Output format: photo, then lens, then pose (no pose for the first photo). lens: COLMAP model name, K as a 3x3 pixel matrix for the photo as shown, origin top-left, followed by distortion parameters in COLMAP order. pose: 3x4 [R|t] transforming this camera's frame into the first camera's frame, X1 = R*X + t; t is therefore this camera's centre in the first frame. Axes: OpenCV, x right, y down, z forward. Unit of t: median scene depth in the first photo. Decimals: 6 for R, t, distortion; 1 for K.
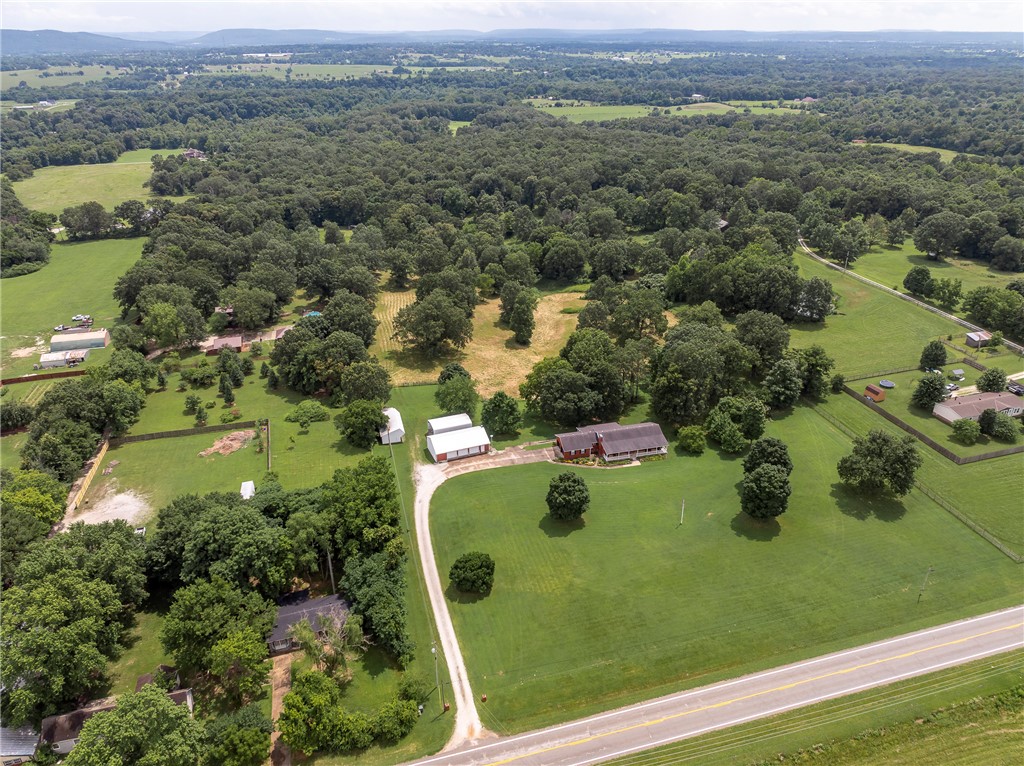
lens RADIAL K [[708.2, 0, 515.5], [0, 708.2, 386.5], [0, 0, 1]] dist [-0.023612, 0.009577]
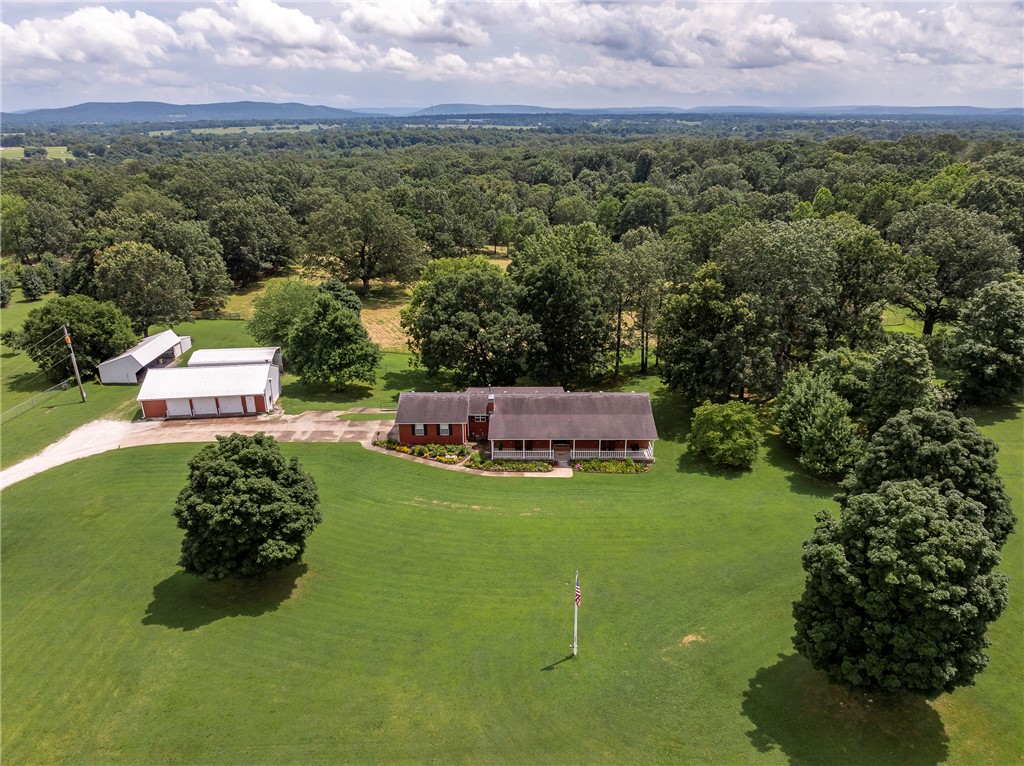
lens RADIAL K [[713.4, 0, 518.5], [0, 713.4, 385.9], [0, 0, 1]] dist [-0.025867, 0.011737]
pose [[0.966952, 0.091330, -0.238037, 0.212737], [-0.113963, 0.990004, -0.083097, 0.086672], [0.228069, 0.107479, 0.967695, 0.545999]]
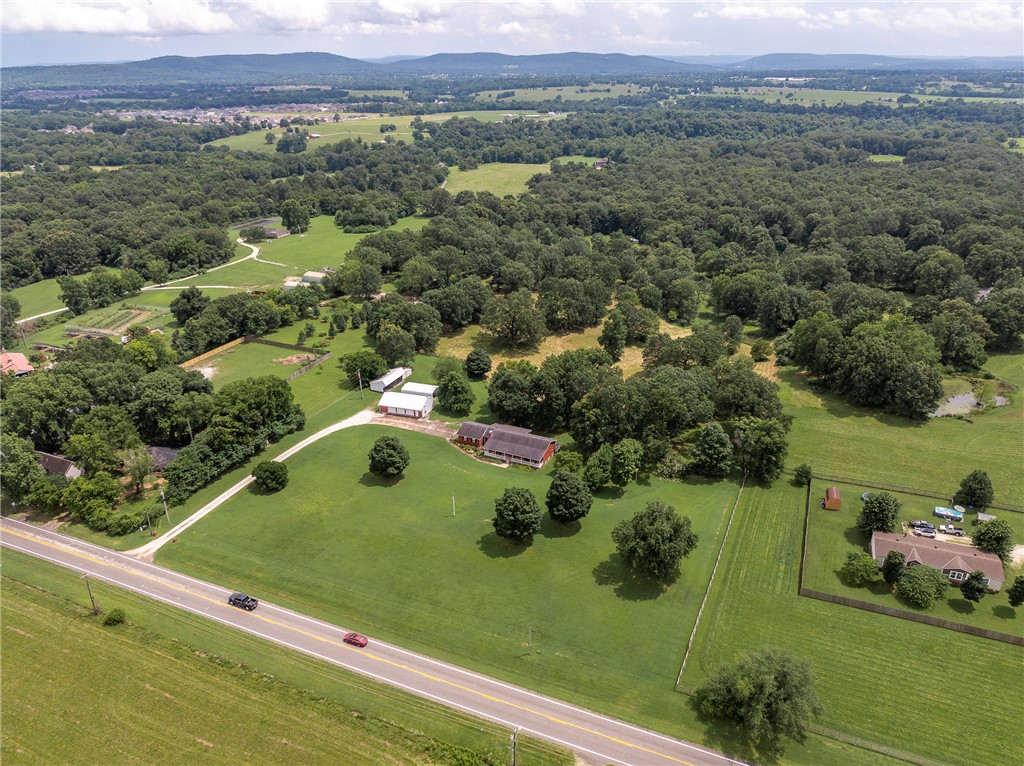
lens RADIAL K [[713.4, 0, 518.5], [0, 713.4, 385.9], [0, 0, 1]] dist [-0.025867, 0.011737]
pose [[0.781007, 0.259744, -0.567945, 0.678899], [-0.277525, 0.959028, 0.056964, -0.063736], [0.559471, 0.113130, 0.821093, 0.118784]]
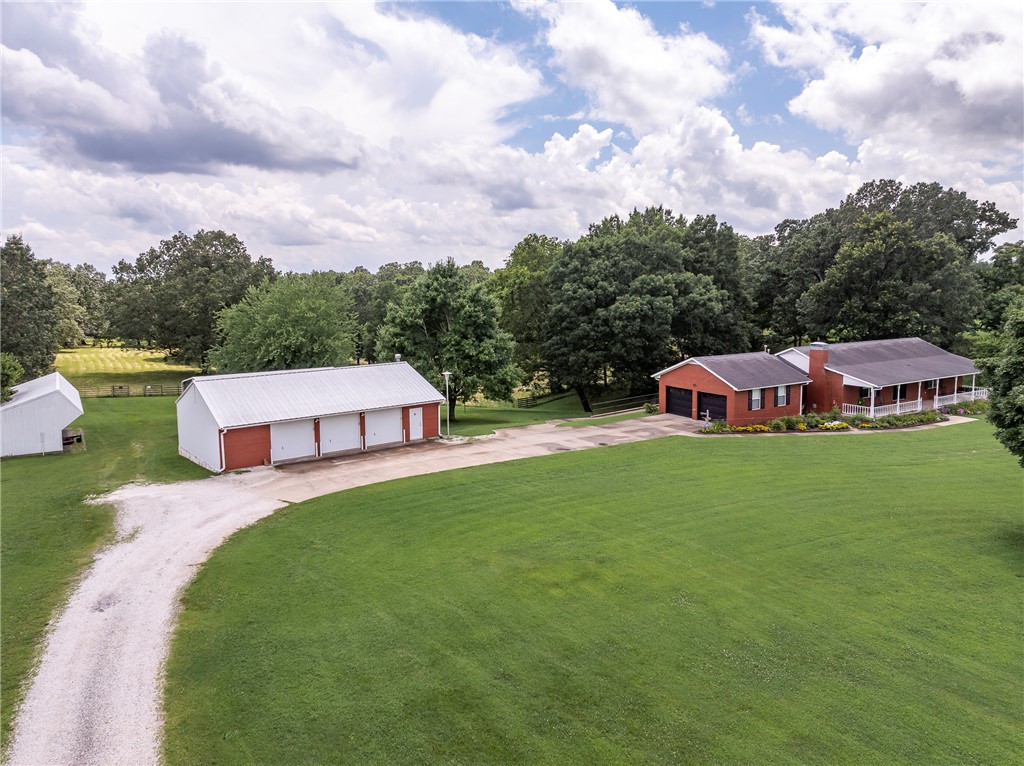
lens RADIAL K [[713.4, 0, 518.5], [0, 713.4, 385.9], [0, 0, 1]] dist [-0.025867, 0.011737]
pose [[0.948723, -0.042417, 0.313250, -0.083542], [0.138881, 0.946124, -0.292508, 0.140798], [-0.283966, 0.321014, 0.903501, 0.701703]]
